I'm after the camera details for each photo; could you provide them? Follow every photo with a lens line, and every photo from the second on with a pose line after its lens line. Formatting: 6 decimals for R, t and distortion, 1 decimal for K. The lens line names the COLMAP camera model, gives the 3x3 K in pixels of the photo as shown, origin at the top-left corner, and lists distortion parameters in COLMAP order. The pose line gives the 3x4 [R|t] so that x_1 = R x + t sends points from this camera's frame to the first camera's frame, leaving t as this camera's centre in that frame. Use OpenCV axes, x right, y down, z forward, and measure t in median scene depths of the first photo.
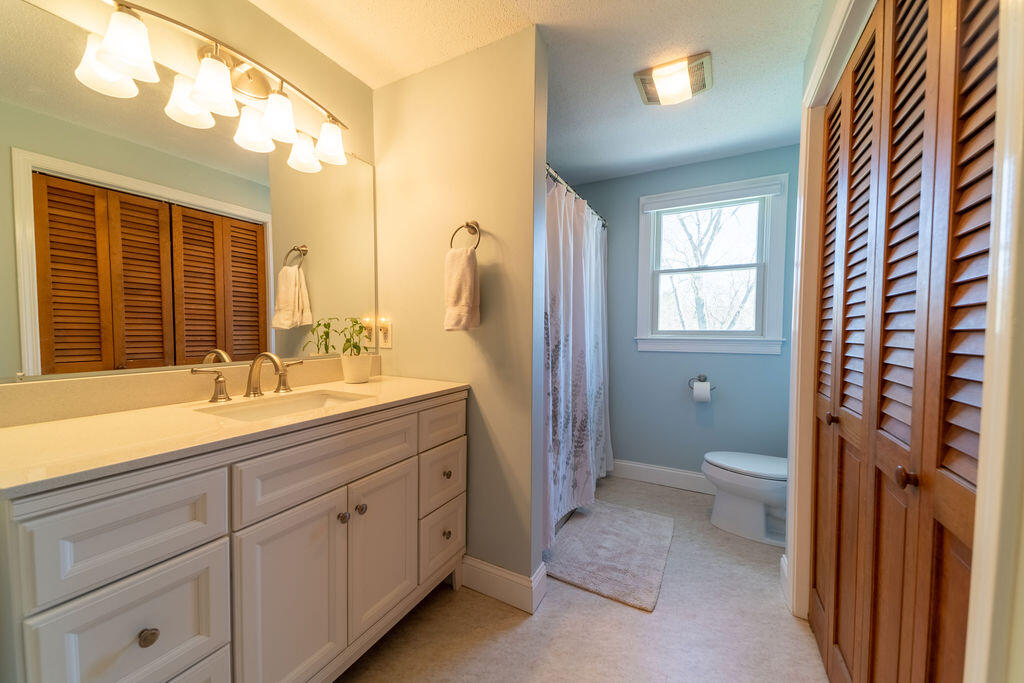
lens RADIAL K [[380.5, 0, 510.8], [0, 380.5, 343.4], [0, 0, 1]] dist [0.044604, -0.015544]
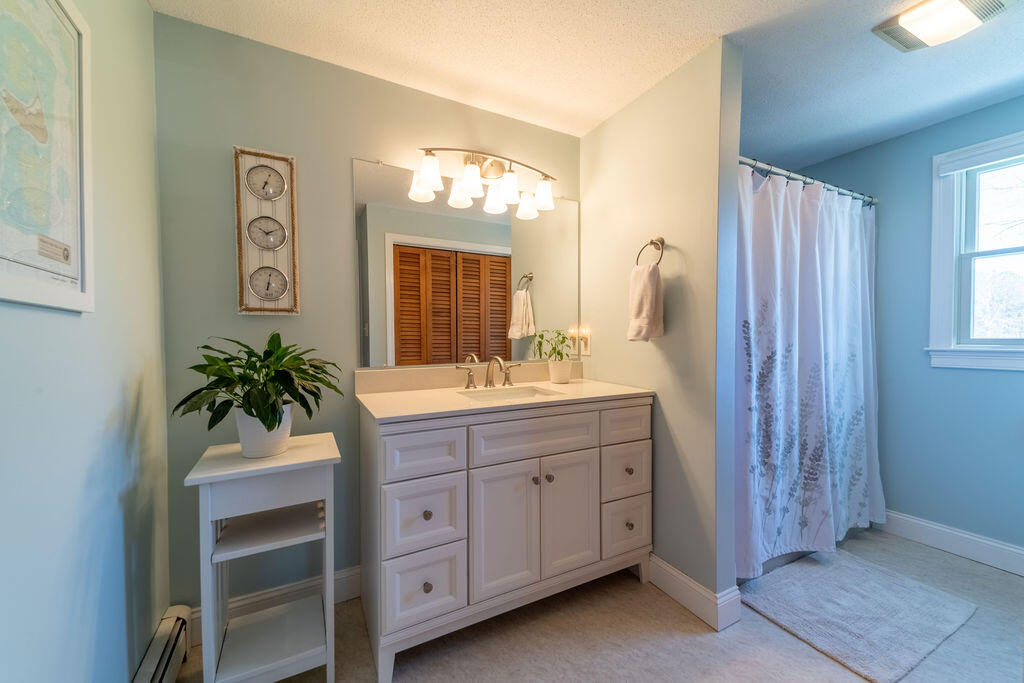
lens RADIAL K [[380.5, 0, 510.8], [0, 380.5, 343.4], [0, 0, 1]] dist [0.044604, -0.015544]
pose [[0.834280, 0.003666, -0.551329, 0.144756], [-0.014392, 0.999782, -0.015130, -0.003435], [0.551153, 0.020557, 0.834151, -0.109754]]
